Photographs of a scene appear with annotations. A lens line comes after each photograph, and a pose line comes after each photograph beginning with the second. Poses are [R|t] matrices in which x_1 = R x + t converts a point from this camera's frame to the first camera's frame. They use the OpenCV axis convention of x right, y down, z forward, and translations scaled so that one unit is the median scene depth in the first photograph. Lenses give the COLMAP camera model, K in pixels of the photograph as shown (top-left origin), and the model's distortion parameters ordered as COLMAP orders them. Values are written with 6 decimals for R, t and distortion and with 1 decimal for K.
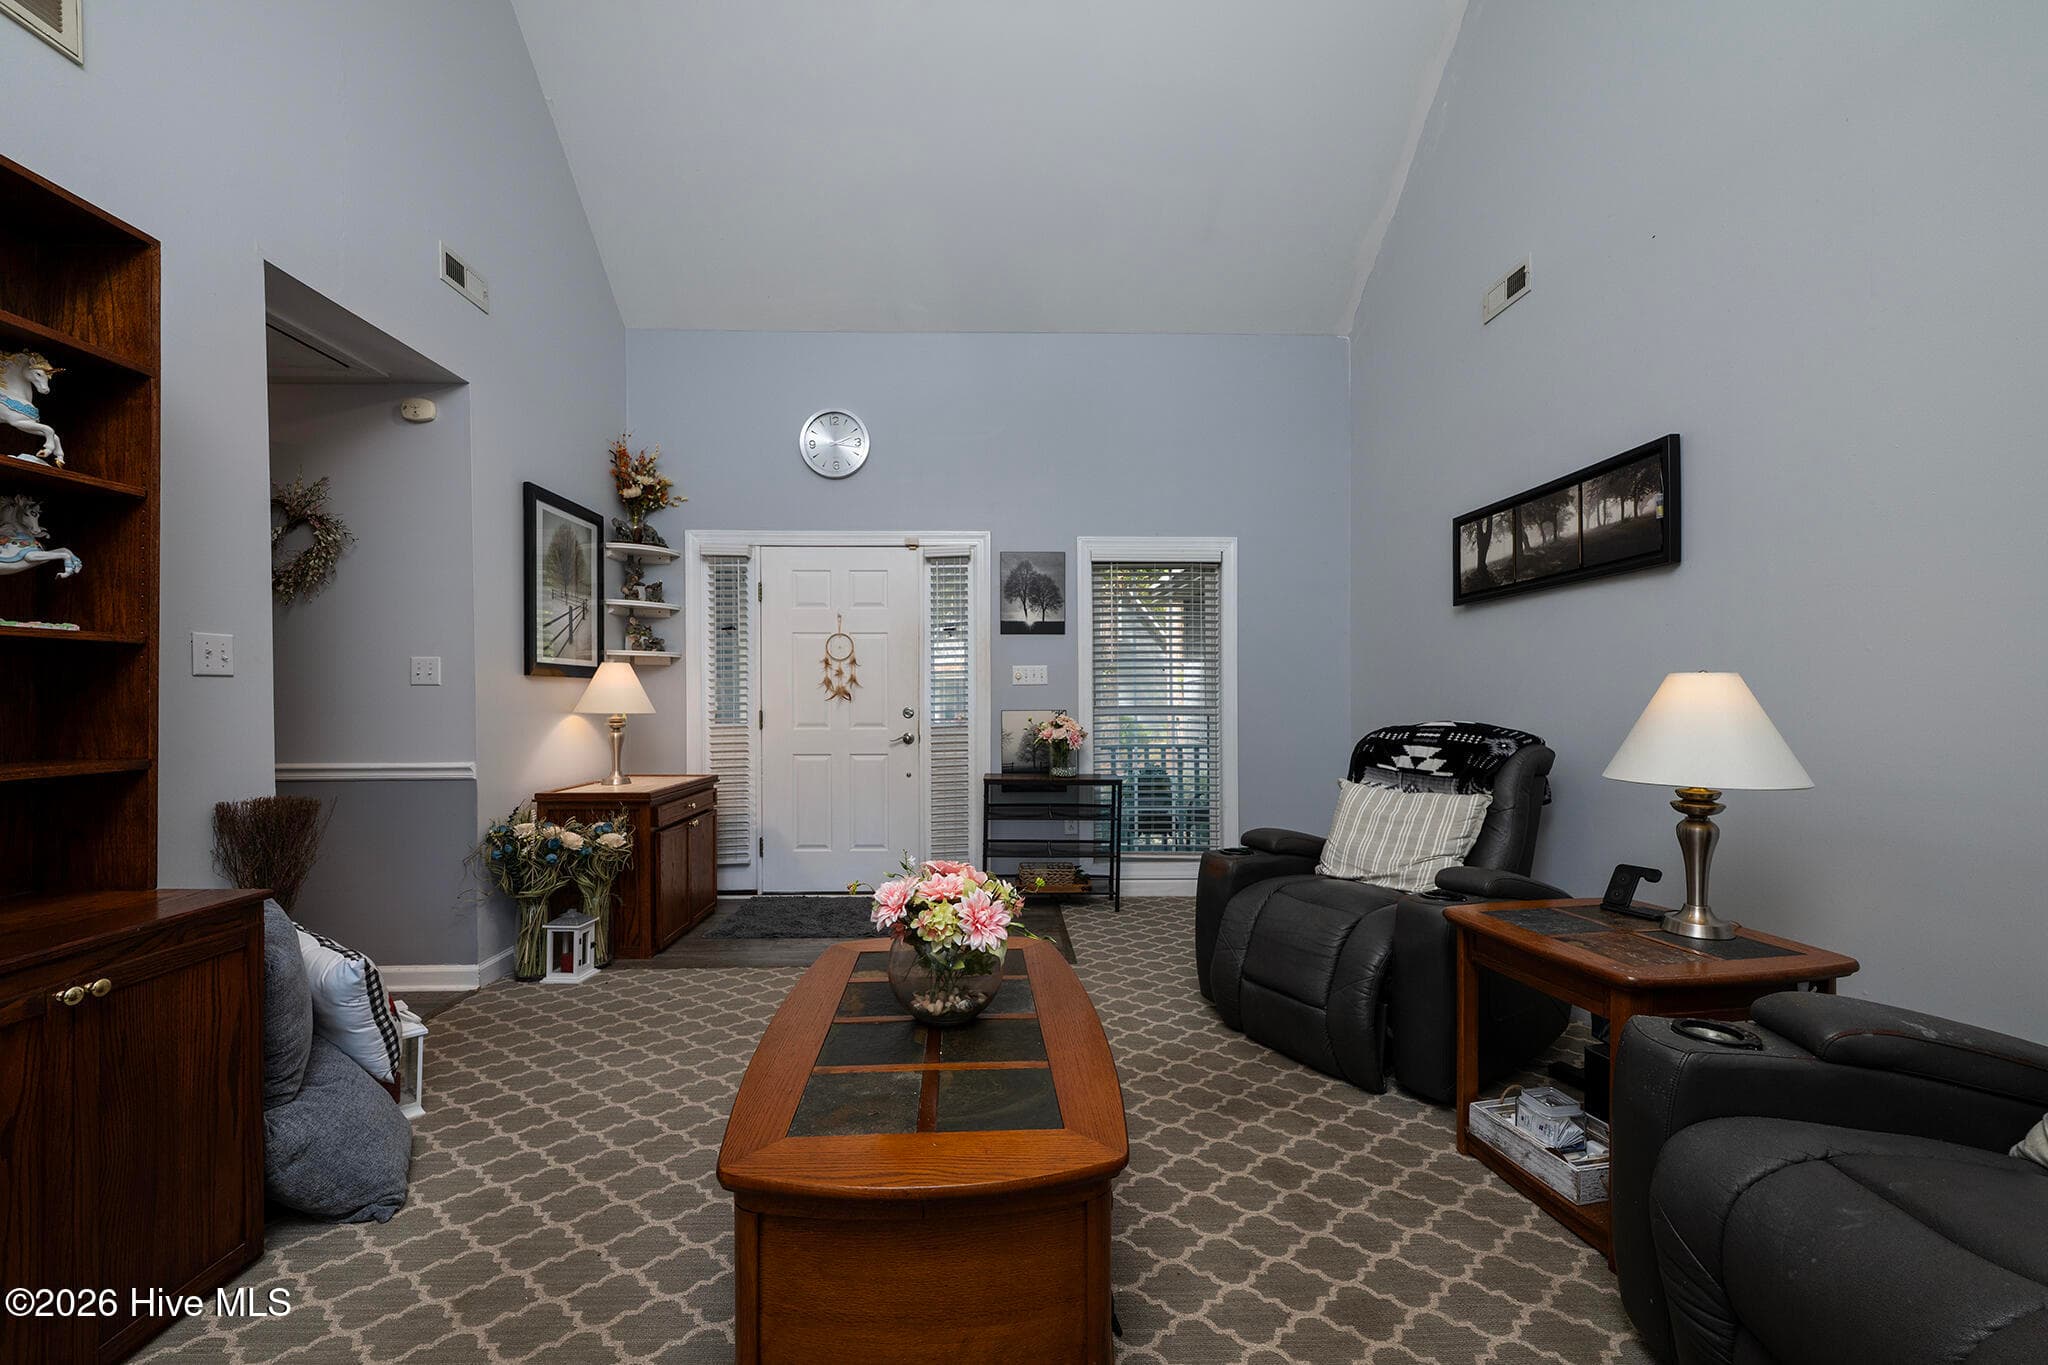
lens RADIAL K [[843.2, 0, 987.0], [0, 843.2, 701.8], [0, 0, 1]] dist [0.001162, -0.000286]
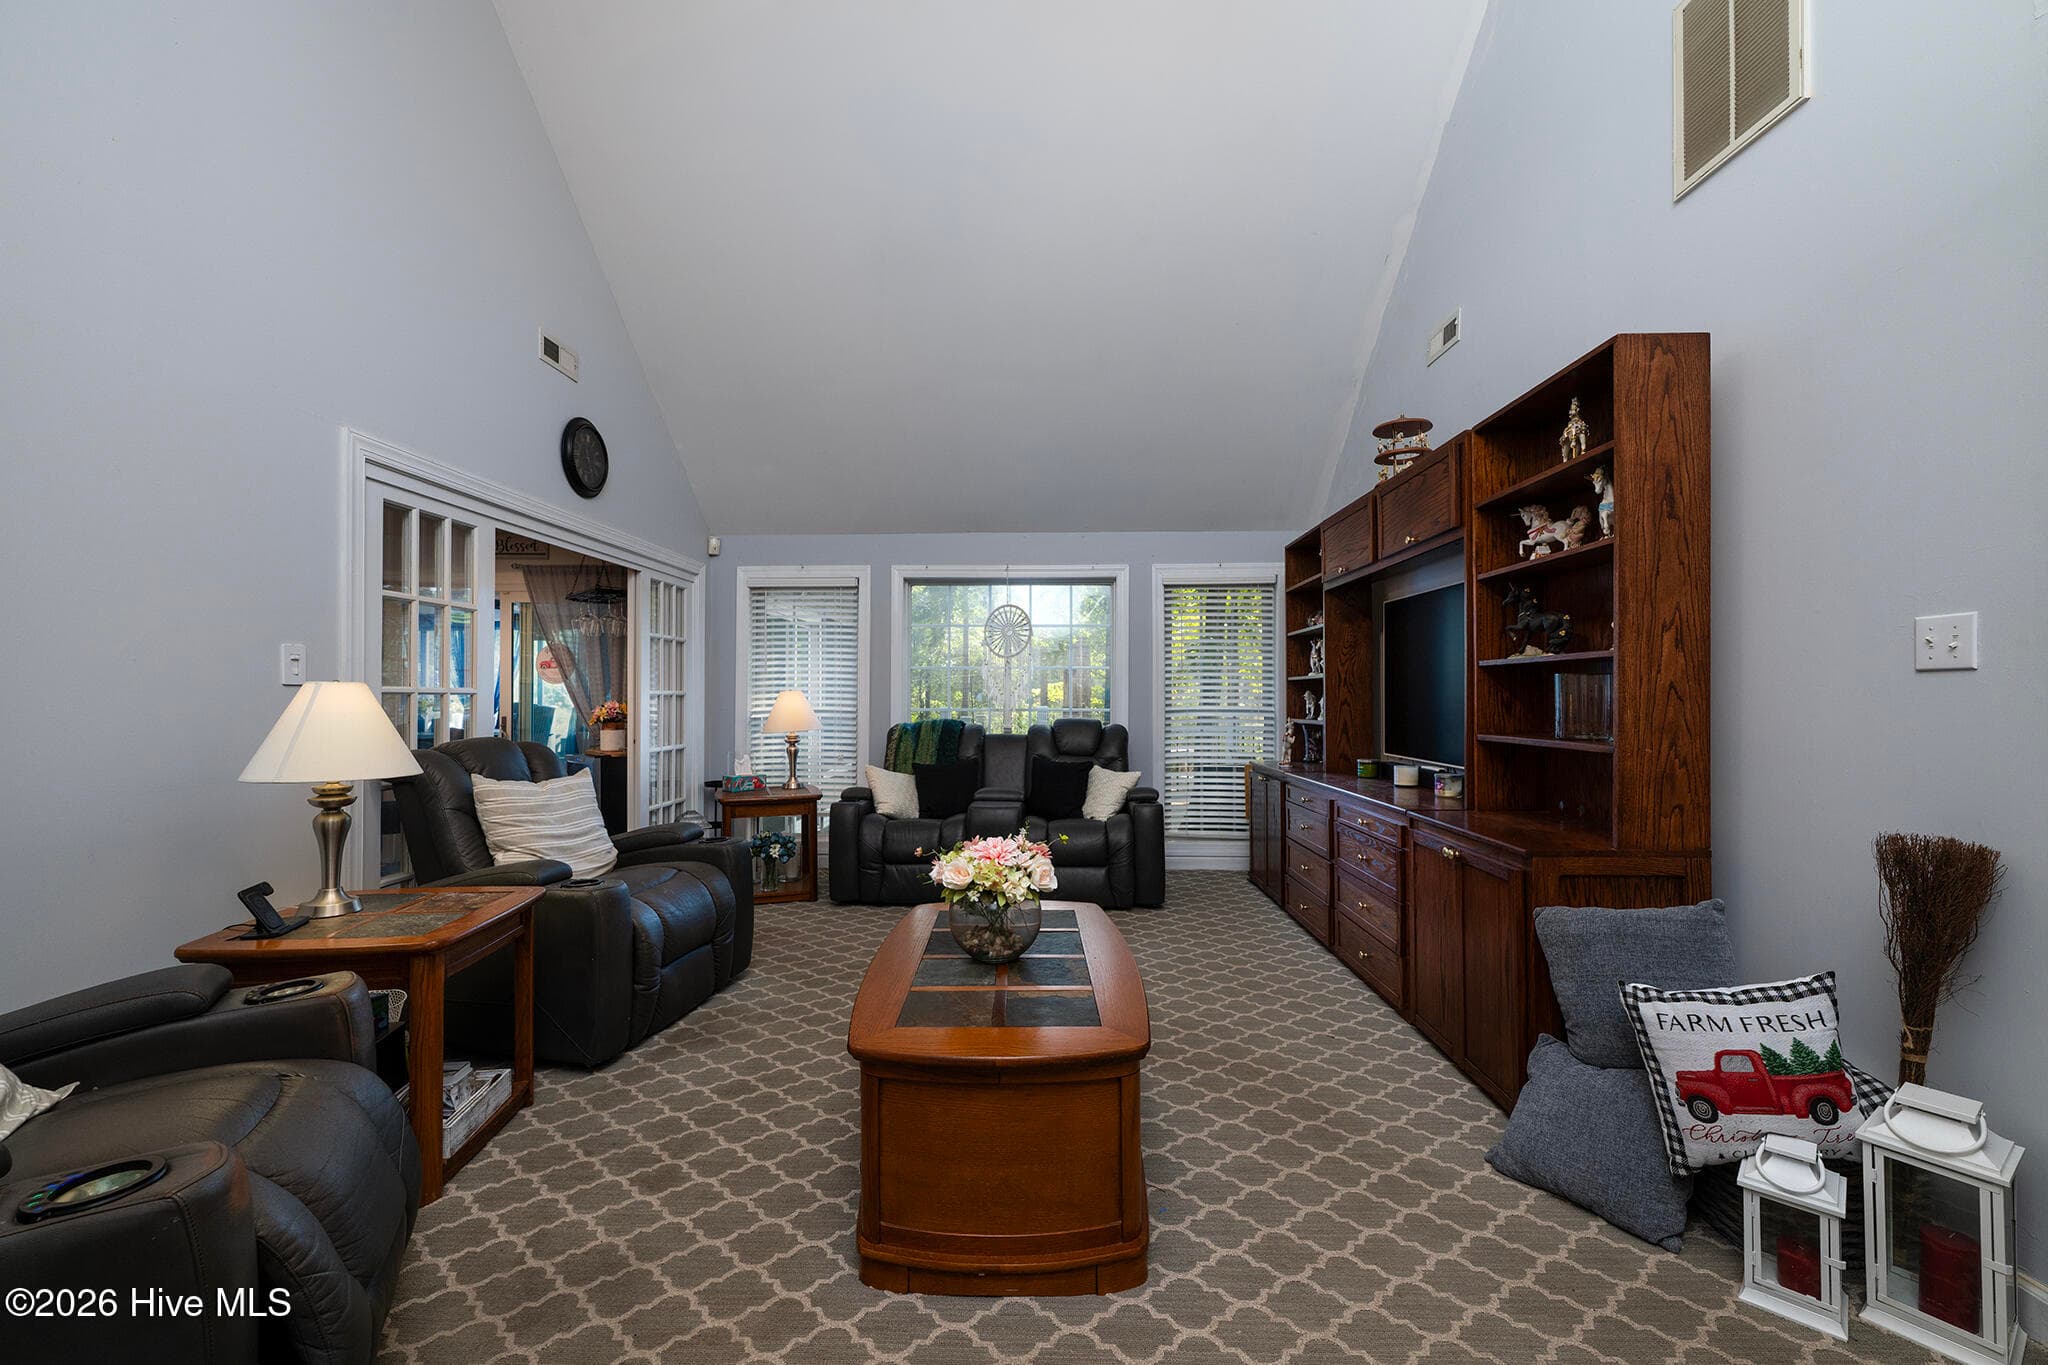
lens RADIAL K [[843.2, 0, 1027.3], [0, 843.2, 683.9], [0, 0, 1]] dist [0.001162, -0.000286]
pose [[-0.999010, 0.009176, 0.043521, -0.135456], [0.008833, 0.999929, -0.008055, -0.013557], [-0.043592, -0.007663, -0.999020, 2.055483]]
